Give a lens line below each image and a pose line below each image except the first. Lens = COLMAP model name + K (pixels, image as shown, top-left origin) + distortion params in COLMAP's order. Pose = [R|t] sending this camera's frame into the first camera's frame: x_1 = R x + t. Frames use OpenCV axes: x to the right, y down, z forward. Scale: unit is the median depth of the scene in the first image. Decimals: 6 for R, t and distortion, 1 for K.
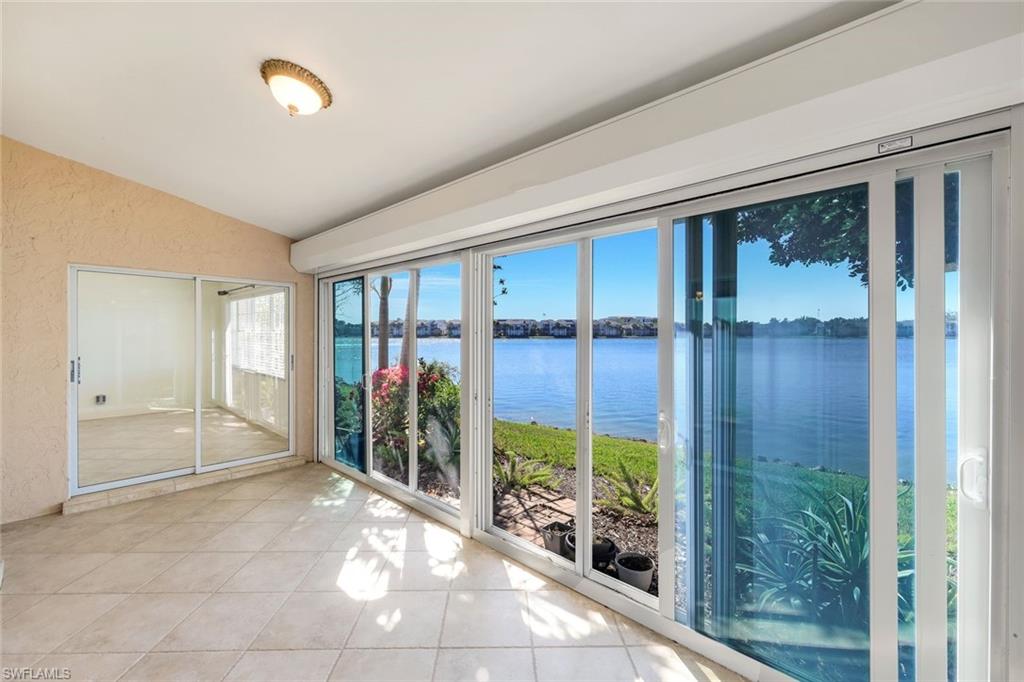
lens RADIAL K [[412.0, 0, 512.4], [0, 412.0, 331.7], [0, 0, 1]] dist [-0.004065, 0.000507]
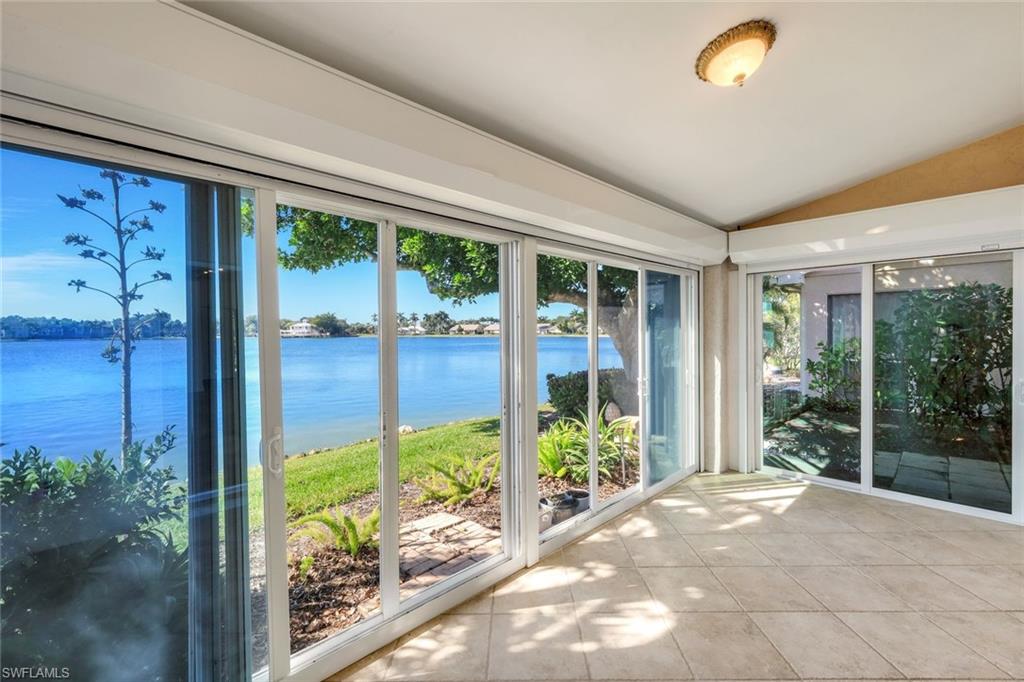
lens RADIAL K [[435.4, 0, 507.2], [0, 435.4, 344.8], [0, 0, 1]] dist [0.002071, 0.000233]
pose [[0.039611, -0.029439, 0.998781, -0.884298], [0.002562, 0.999566, 0.029360, 0.005573], [-0.999212, 0.001395, 0.039669, 0.878608]]
